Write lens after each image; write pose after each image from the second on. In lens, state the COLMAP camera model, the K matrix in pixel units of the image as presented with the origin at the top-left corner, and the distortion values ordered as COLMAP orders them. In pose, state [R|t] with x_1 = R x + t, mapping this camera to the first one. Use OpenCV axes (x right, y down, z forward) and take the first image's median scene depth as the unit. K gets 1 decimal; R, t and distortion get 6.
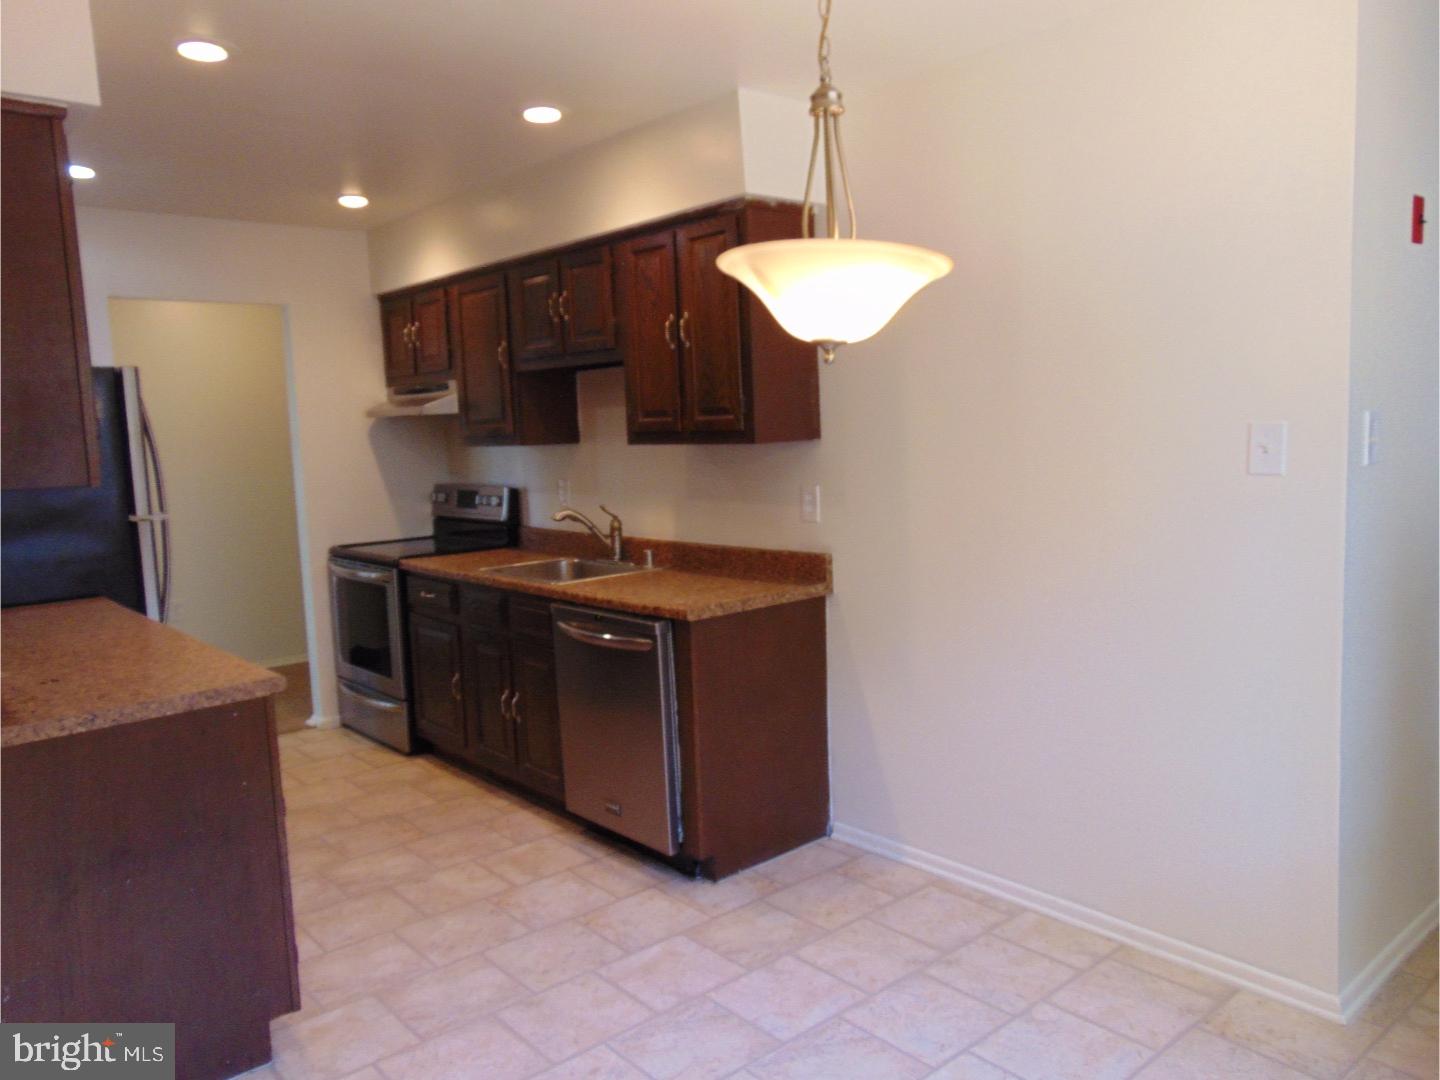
lens RADIAL K [[1035.4, 0, 739.5], [0, 1035.4, 542.2], [0, 0, 1]] dist [-0.063091, -0.001308]
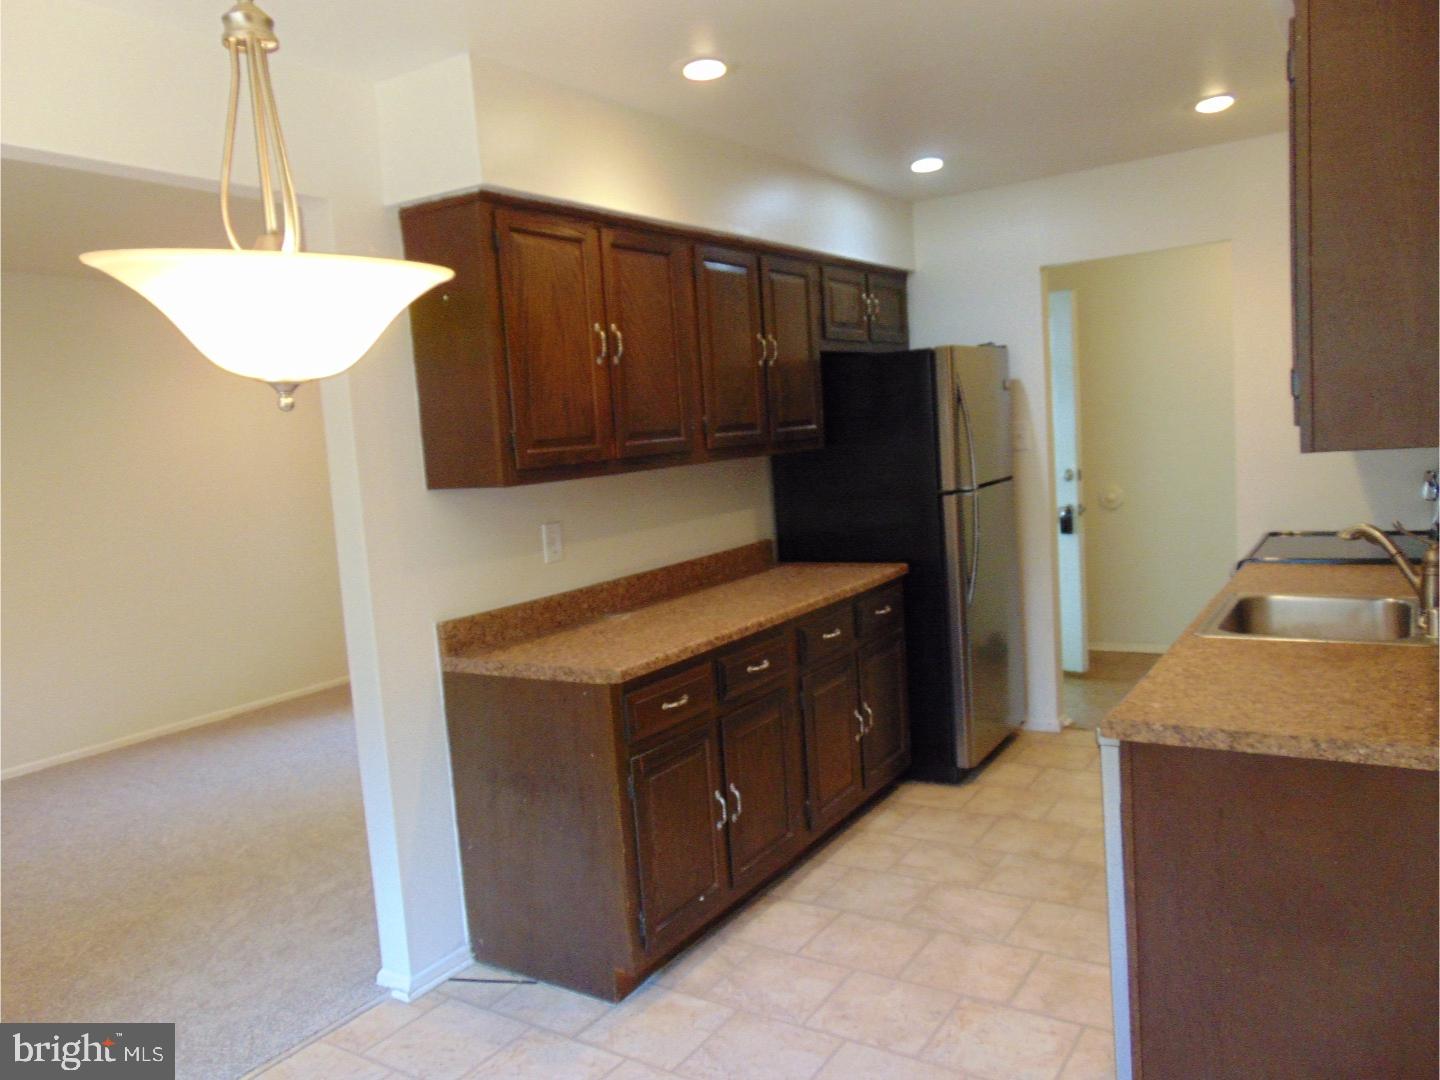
lens RADIAL K [[1035.4, 0, 739.5], [0, 1035.4, 542.2], [0, 0, 1]] dist [-0.063091, -0.001308]
pose [[0.252241, 0.112404, -0.961114, 0.456928], [-0.044454, 0.993528, 0.104528, -0.090592], [0.966643, 0.016359, 0.255605, 0.627769]]
